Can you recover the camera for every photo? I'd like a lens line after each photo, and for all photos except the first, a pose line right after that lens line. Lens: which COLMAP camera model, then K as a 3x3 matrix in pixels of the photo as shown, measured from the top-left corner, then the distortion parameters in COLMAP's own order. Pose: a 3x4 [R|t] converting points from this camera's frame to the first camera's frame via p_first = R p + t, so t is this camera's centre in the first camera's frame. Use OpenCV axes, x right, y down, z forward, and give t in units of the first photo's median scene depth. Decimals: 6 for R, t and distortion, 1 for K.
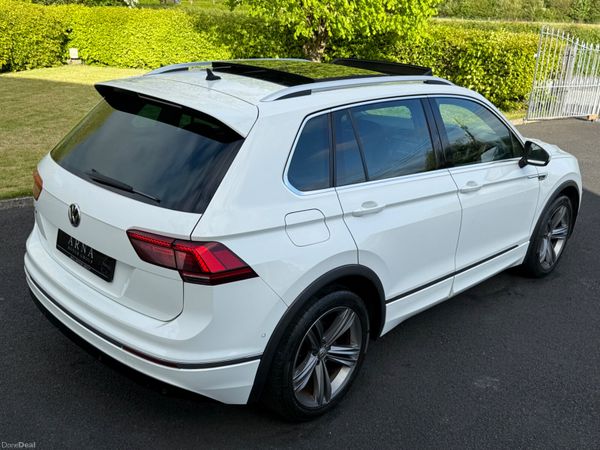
lens RADIAL K [[720.8, 0, 302.1], [0, 720.8, 223.9], [0, 0, 1]] dist [0.002139, 0.000000]
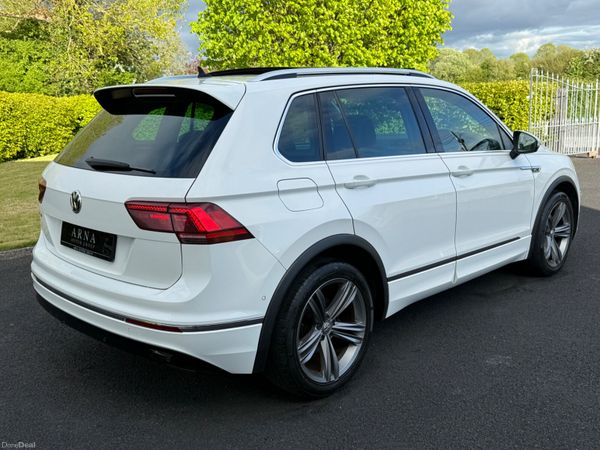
lens RADIAL K [[720.8, 0, 302.8], [0, 720.8, 221.5], [0, 0, 1]] dist [0.002139, 0.000000]
pose [[0.997009, -0.074680, -0.019878, 0.025289], [0.070987, 0.986673, -0.146412, 0.172561], [0.030547, 0.144563, 0.989024, -0.008739]]
